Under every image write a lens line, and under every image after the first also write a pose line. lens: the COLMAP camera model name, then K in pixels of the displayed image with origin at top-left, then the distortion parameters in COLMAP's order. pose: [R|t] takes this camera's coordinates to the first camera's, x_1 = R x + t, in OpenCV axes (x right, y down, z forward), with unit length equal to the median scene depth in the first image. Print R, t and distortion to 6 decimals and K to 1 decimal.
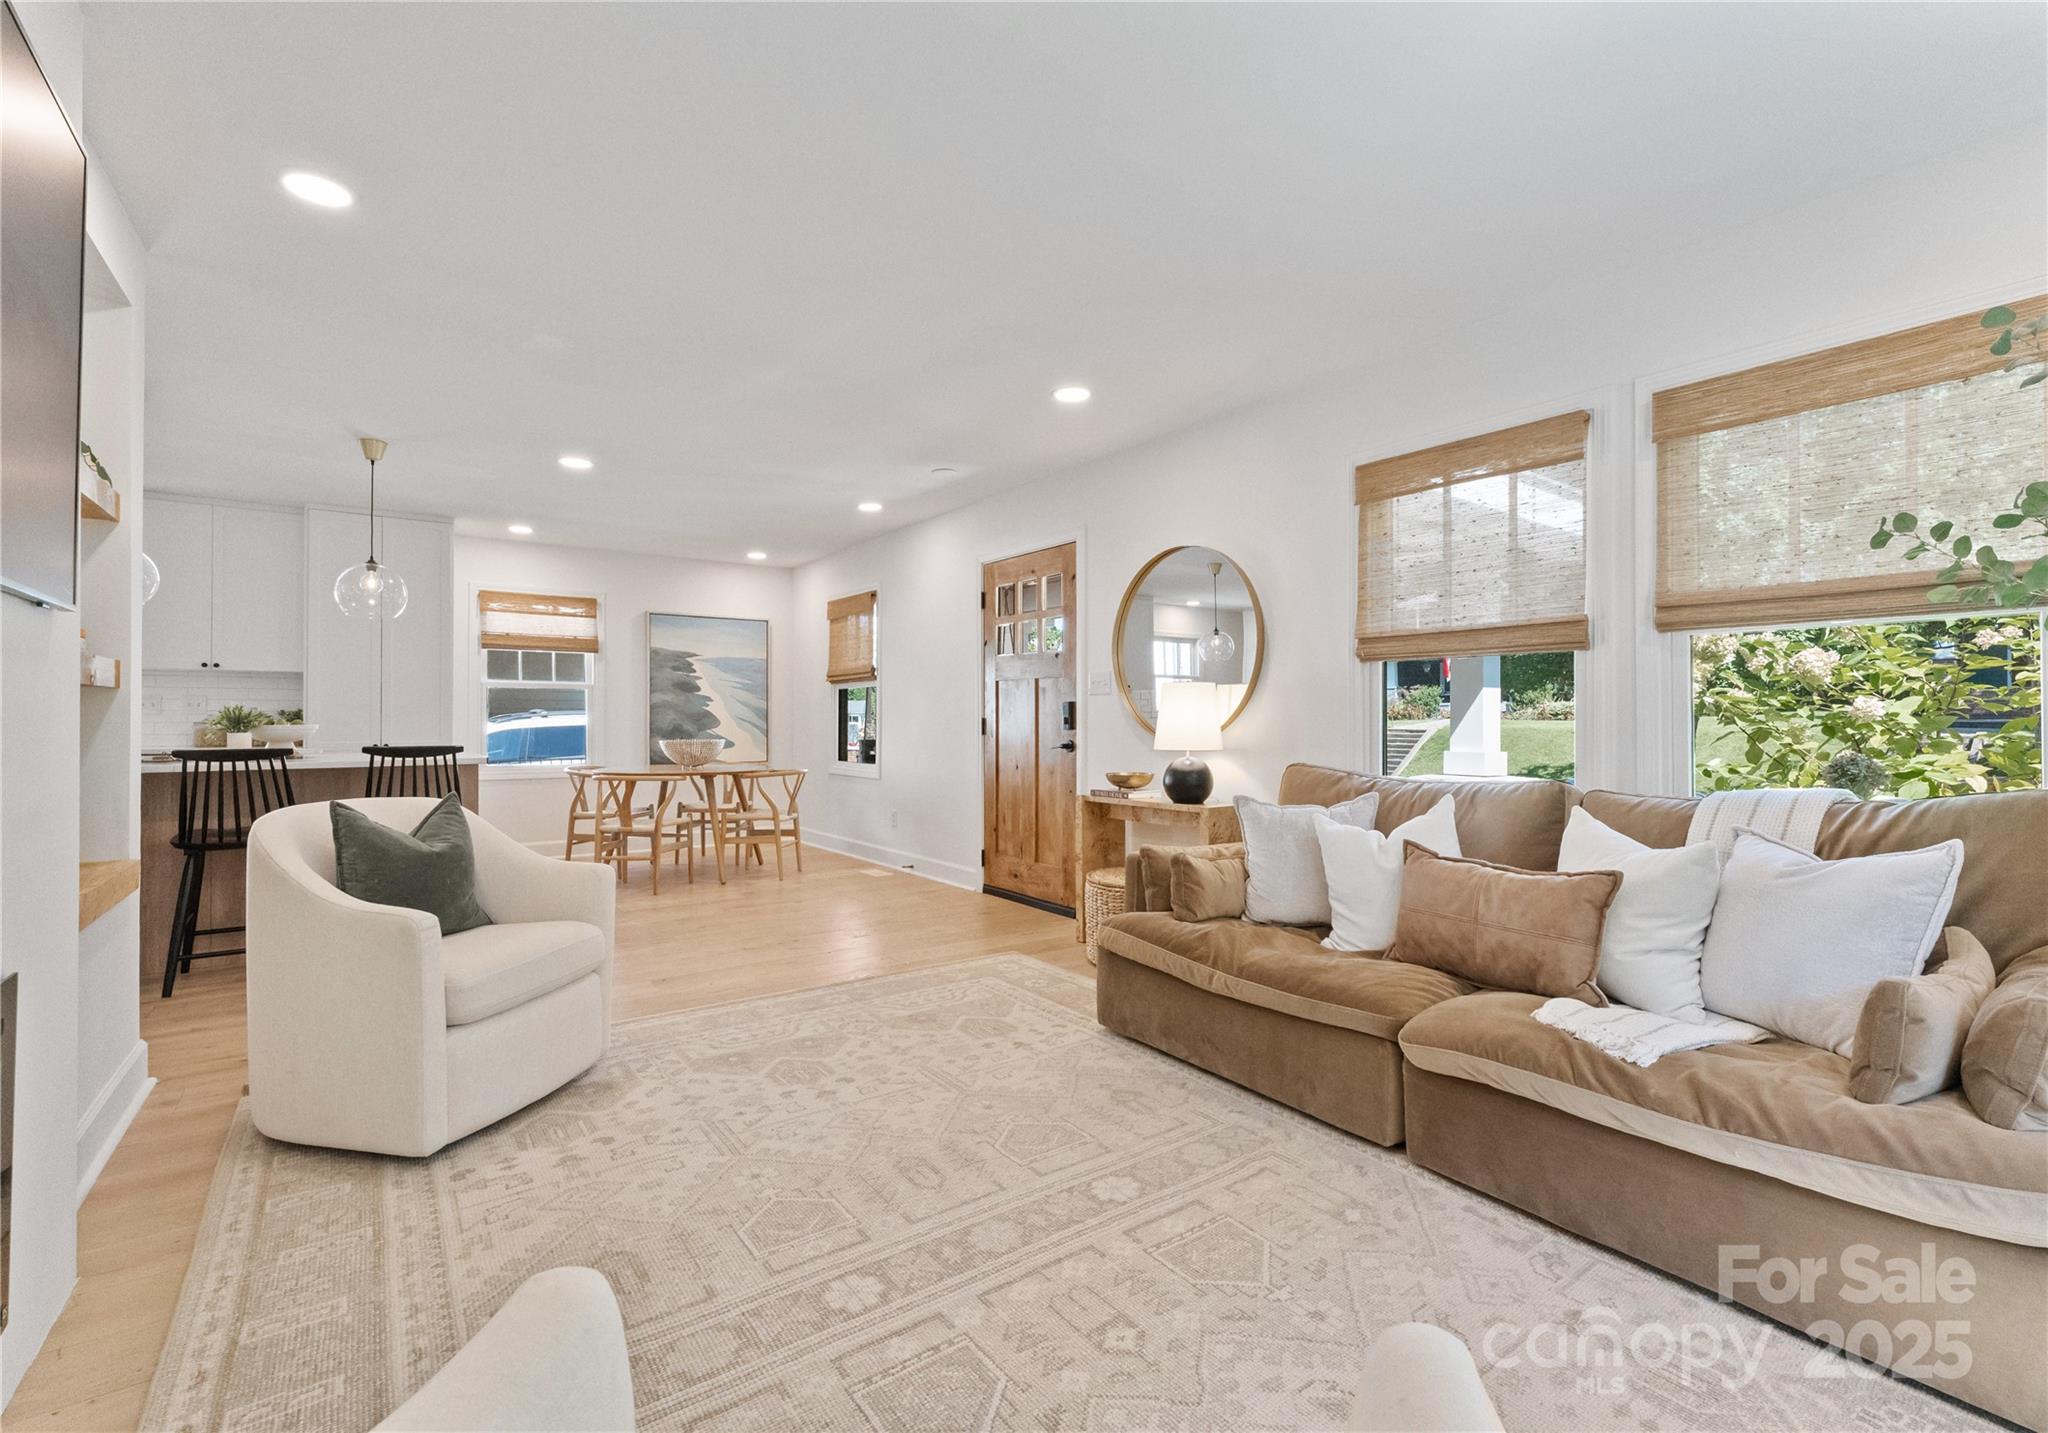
lens RADIAL K [[900.7, 0, 1014.7], [0, 900.7, 709.0], [0, 0, 1]] dist [-0.000817, -0.000480]
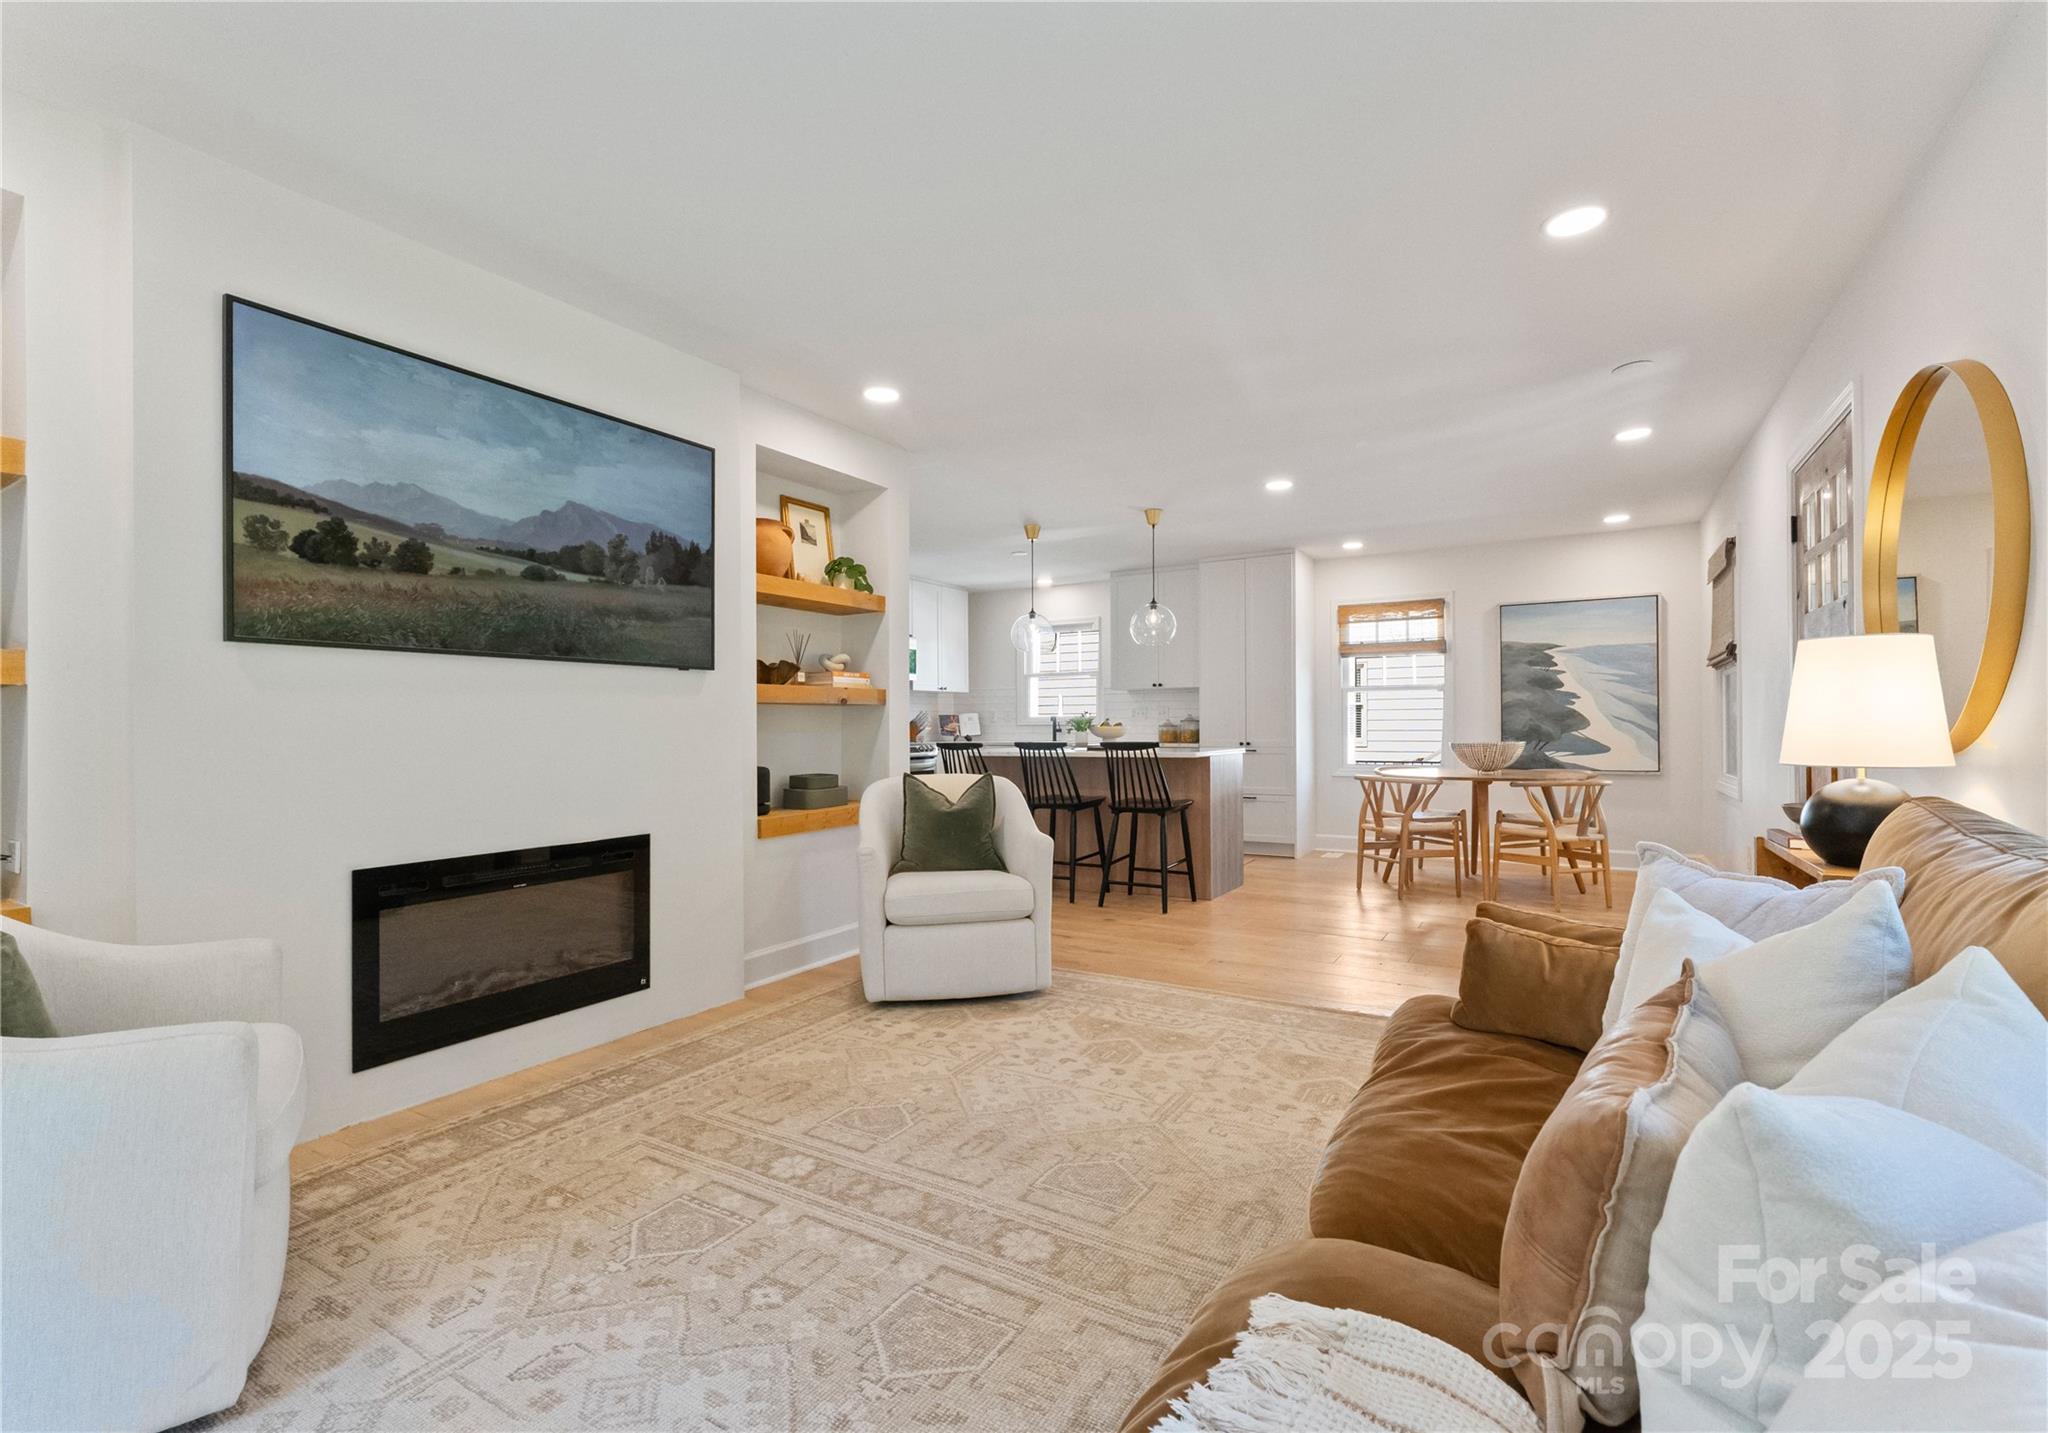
lens RADIAL K [[910.3, 0, 1033.6], [0, 910.3, 722.3], [0, 0, 1]] dist [0.000790, -0.000091]
pose [[0.403283, -0.008370, -0.915037, 0.668746], [0.018052, 0.999836, -0.001189, 0.016200], [0.914897, -0.016039, 0.403368, 0.469628]]
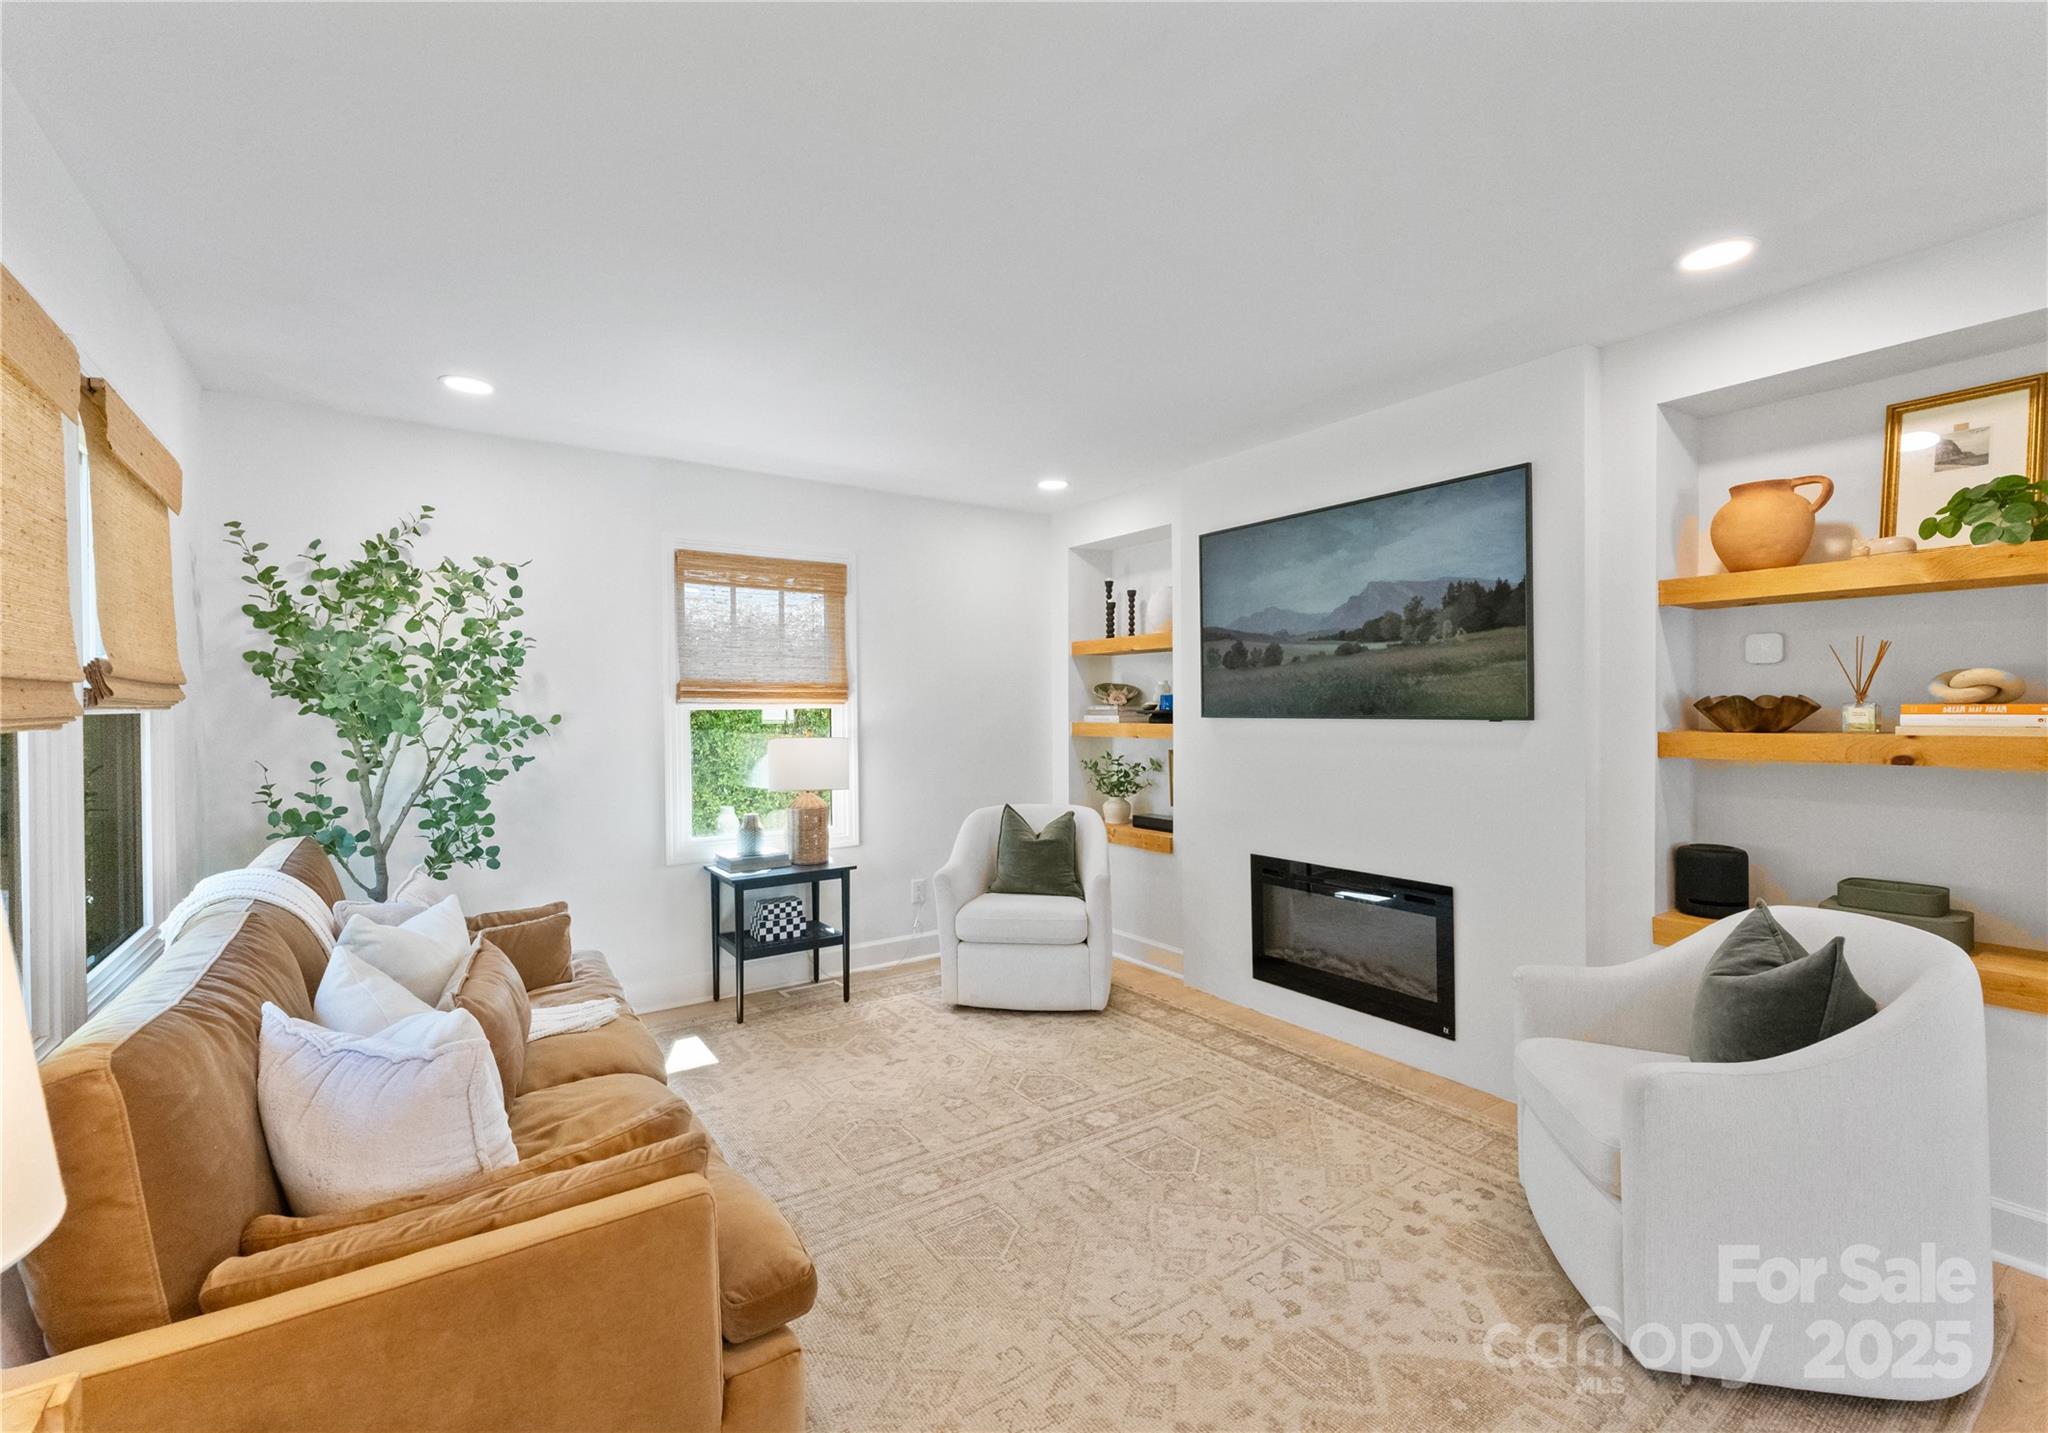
lens RADIAL K [[890.6, 0, 1031.6], [0, 890.6, 710.1], [0, 0, 1]] dist [-0.000119, -0.000041]
pose [[-0.999967, 0.005273, 0.006172, -0.034690], [0.005230, 0.999963, -0.006825, -0.068737], [-0.006208, -0.006793, -0.999958, 1.577860]]
